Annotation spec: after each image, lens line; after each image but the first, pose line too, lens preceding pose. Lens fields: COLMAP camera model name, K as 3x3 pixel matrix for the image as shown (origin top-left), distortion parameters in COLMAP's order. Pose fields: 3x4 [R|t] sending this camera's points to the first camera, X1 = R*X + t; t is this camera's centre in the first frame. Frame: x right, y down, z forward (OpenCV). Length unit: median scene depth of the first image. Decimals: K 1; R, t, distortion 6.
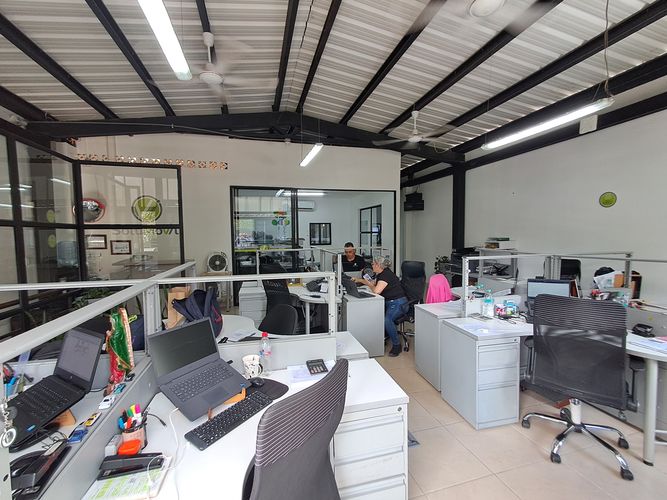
lens RADIAL K [[301.9, 0, 332.0], [0, 301.9, 253.5], [0, 0, 1]] dist [-0.001067, 0.000181]
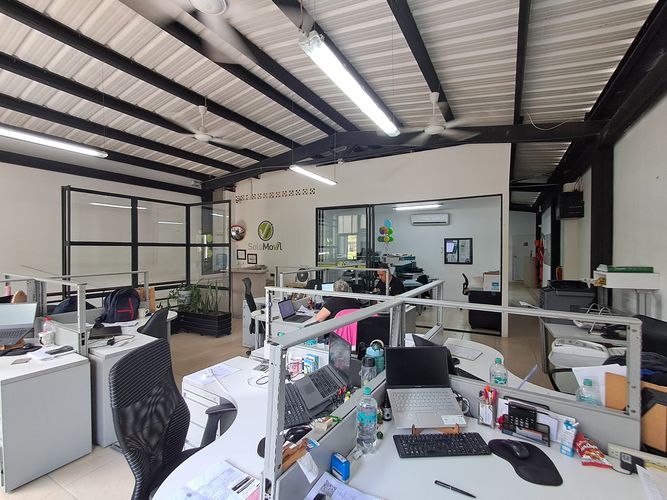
lens RADIAL K [[303.7, 0, 331.4], [0, 303.7, 252.9], [0, 0, 1]] dist [0.001071, 0.000541]
pose [[0.708868, 0.021805, -0.705004, 0.555871], [-0.056619, 0.998056, -0.026060, -0.031683], [0.703065, 0.058390, 0.708725, 0.263380]]
